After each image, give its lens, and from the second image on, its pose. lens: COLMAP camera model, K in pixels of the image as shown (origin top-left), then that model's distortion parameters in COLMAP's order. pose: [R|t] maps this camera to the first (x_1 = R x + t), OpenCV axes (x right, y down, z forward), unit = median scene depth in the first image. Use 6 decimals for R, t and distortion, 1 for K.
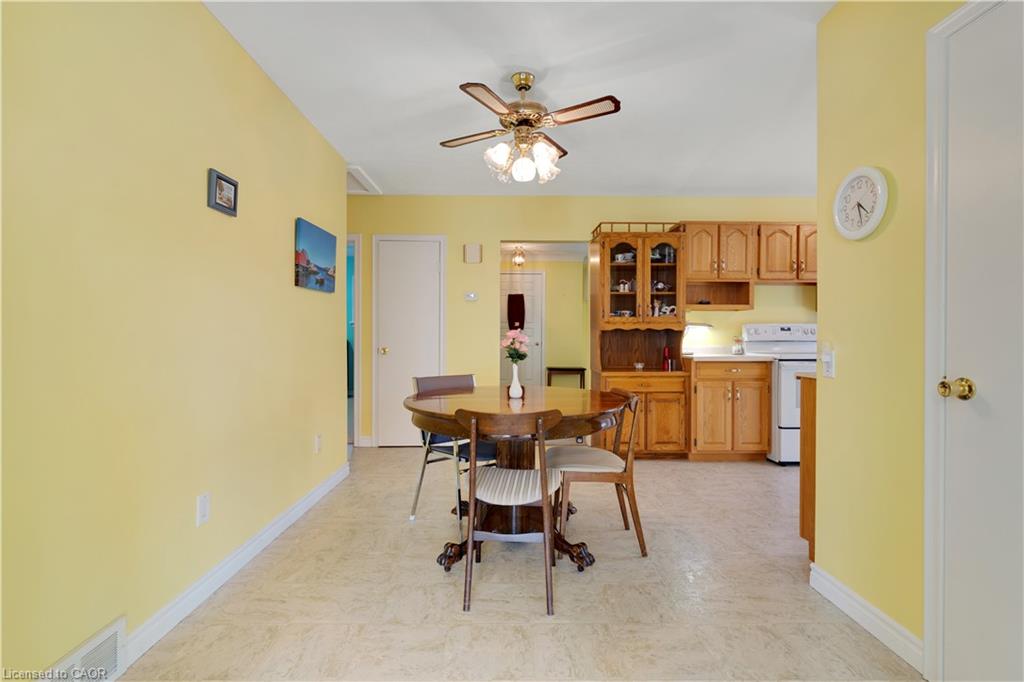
lens RADIAL K [[485.7, 0, 511.6], [0, 485.7, 338.8], [0, 0, 1]] dist [0.004017, -0.000741]
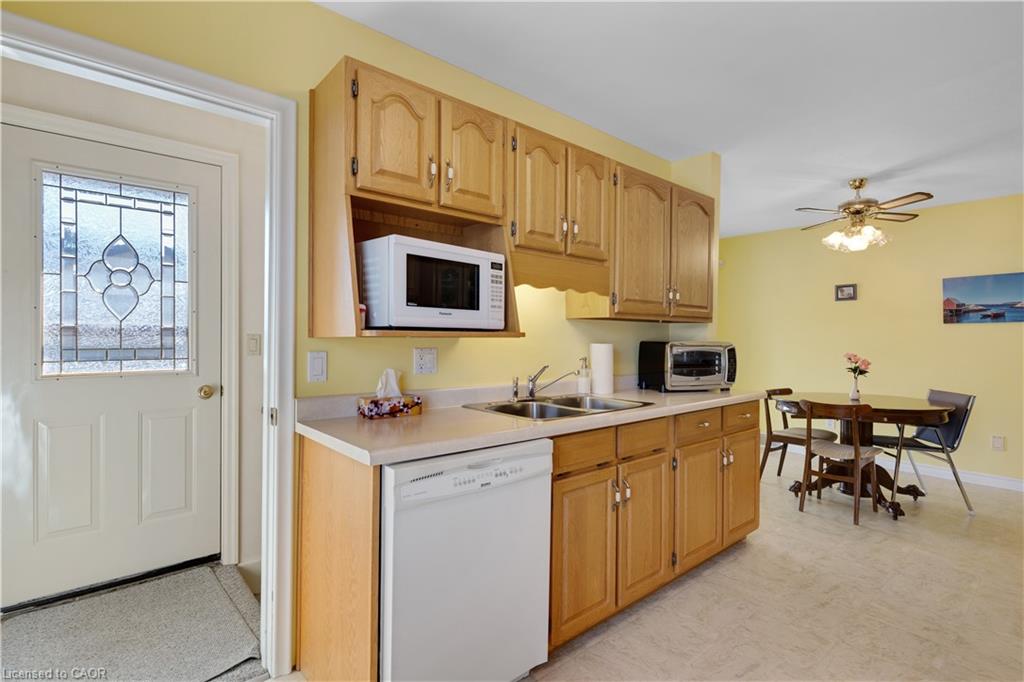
lens RADIAL K [[485.7, 0, 511.6], [0, 485.7, 338.8], [0, 0, 1]] dist [0.004017, -0.000741]
pose [[-0.765480, -0.008754, -0.643400, 1.053935], [-0.015268, 0.999873, 0.004562, -0.032153], [0.643279, 0.013316, -0.765516, 0.874396]]
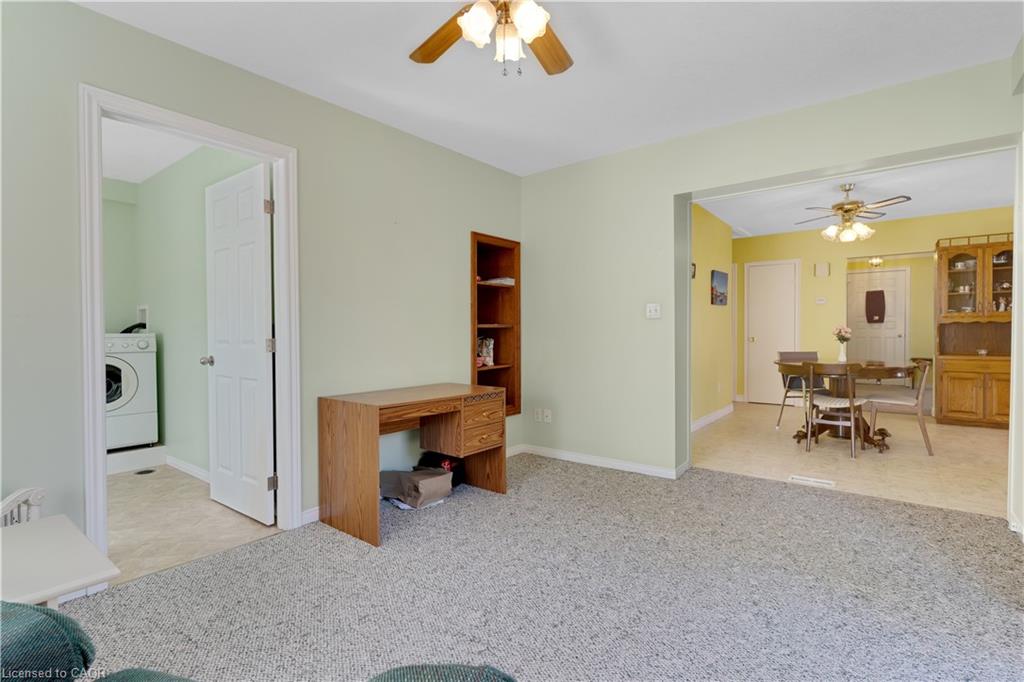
lens RADIAL K [[485.7, 0, 511.6], [0, 485.7, 338.8], [0, 0, 1]] dist [0.004017, -0.000741]
pose [[0.779735, 0.002238, -0.626106, 0.110631], [0.003923, 0.999957, 0.008459, 0.008132], [0.626097, -0.009052, 0.779692, -0.719595]]
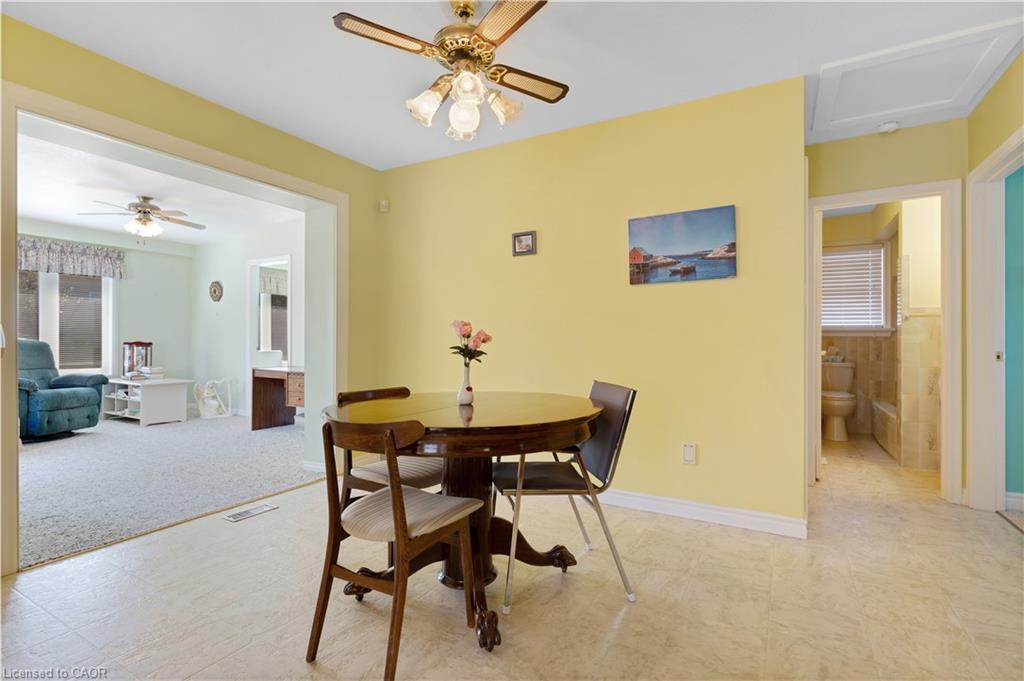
lens RADIAL K [[485.7, 0, 511.6], [0, 485.7, 338.3], [0, 0, 1]] dist [0.004017, -0.000741]
pose [[-0.503753, -0.006205, -0.863826, 0.398796], [-0.009657, 0.999952, -0.001551, 0.007264], [0.863794, 0.007561, -0.503789, 0.882064]]
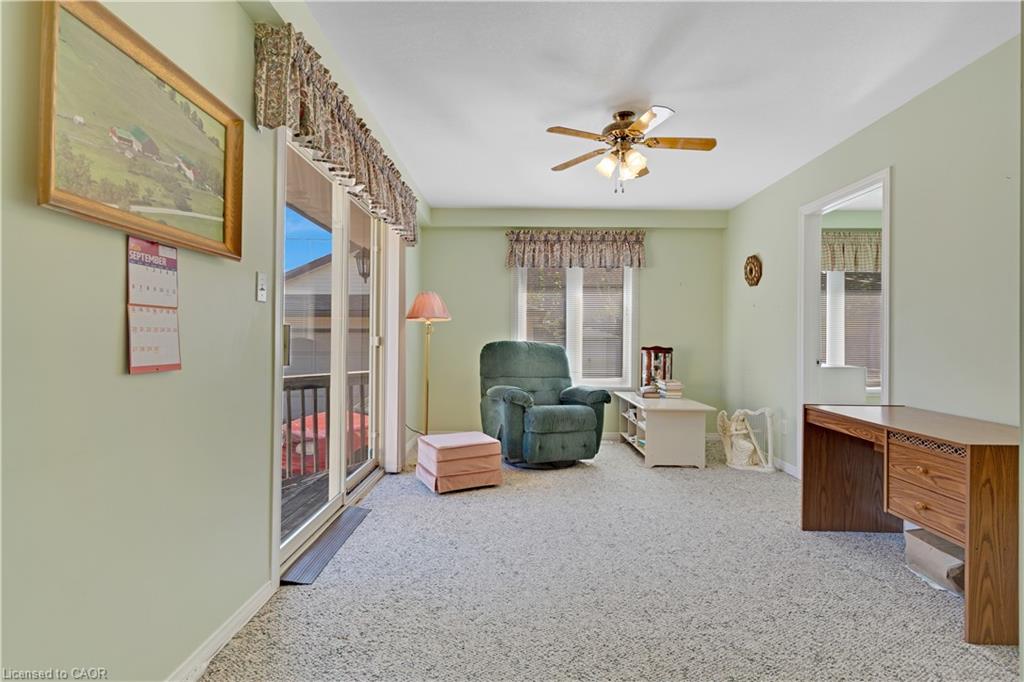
lens RADIAL K [[485.7, 0, 511.6], [0, 485.7, 338.8], [0, 0, 1]] dist [0.004017, -0.000741]
pose [[-0.999790, -0.011144, 0.017223, 0.004362], [-0.011030, 0.999917, 0.006657, 0.004217], [-0.017296, 0.006466, -0.999830, 0.285026]]
